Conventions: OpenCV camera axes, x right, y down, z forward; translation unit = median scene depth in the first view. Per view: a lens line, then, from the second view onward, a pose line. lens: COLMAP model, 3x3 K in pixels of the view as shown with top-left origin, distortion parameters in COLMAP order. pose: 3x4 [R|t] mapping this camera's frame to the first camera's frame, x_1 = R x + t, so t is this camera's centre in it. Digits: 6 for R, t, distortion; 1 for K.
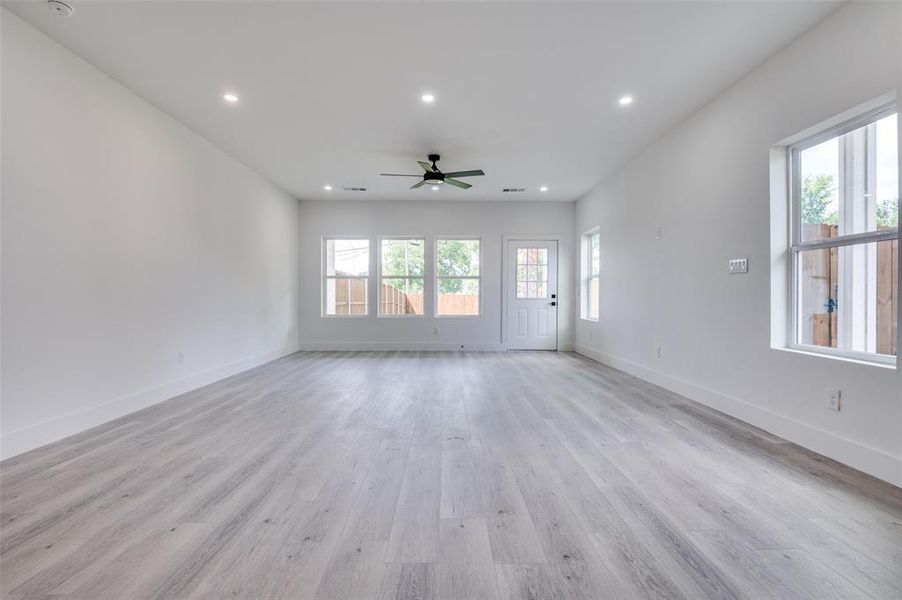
lens RADIAL K [[416.1, 0, 449.0], [0, 416.1, 299.9], [0, 0, 1]] dist [-0.011578, -0.006315]
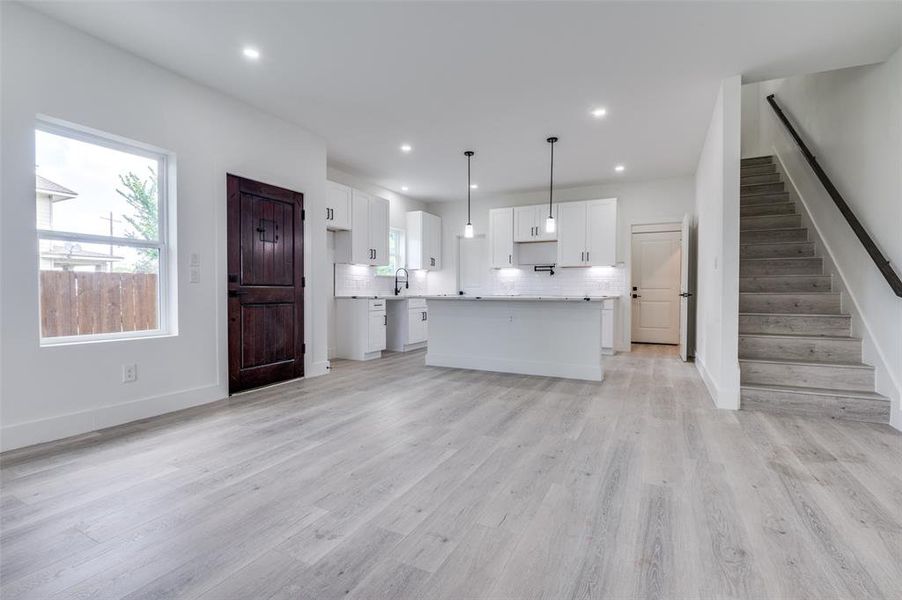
lens RADIAL K [[416.1, 0, 444.7], [0, 416.1, 302.4], [0, 0, 1]] dist [-0.011578, -0.006315]
pose [[-0.883134, -0.017624, 0.468790, -0.170895], [-0.001316, 0.999383, 0.035093, -0.003997], [-0.469119, 0.030375, -0.882612, 0.612927]]
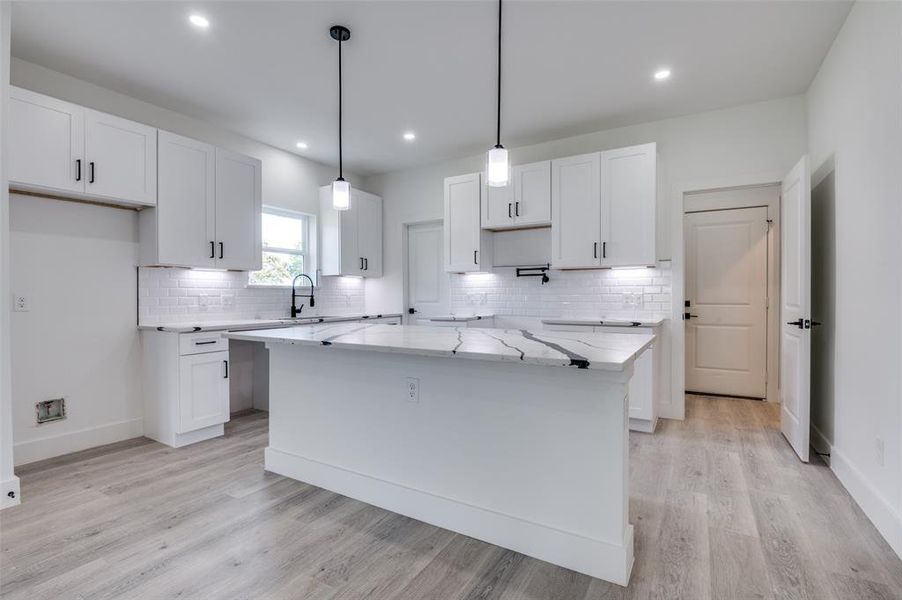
lens RADIAL K [[416.1, 0, 447.9], [0, 416.1, 303.1], [0, 0, 1]] dist [-0.011578, -0.006315]
pose [[-0.854403, -0.006752, 0.519567, -0.116360], [0.006245, 0.999710, 0.023261, -0.021911], [-0.519573, 0.023119, -0.854113, 0.159990]]
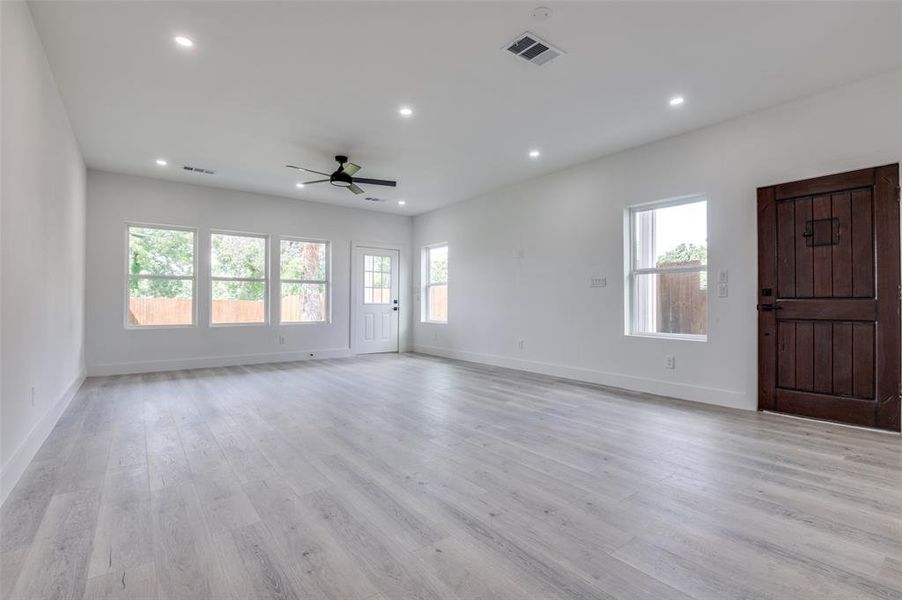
lens RADIAL K [[416.1, 0, 452.3], [0, 416.1, 298.4], [0, 0, 1]] dist [-0.011578, -0.006315]
pose [[0.801317, 0.005854, 0.598212, -0.314480], [0.003803, 0.999882, -0.014880, -0.001024], [-0.598228, 0.014198, 0.801200, 0.055355]]
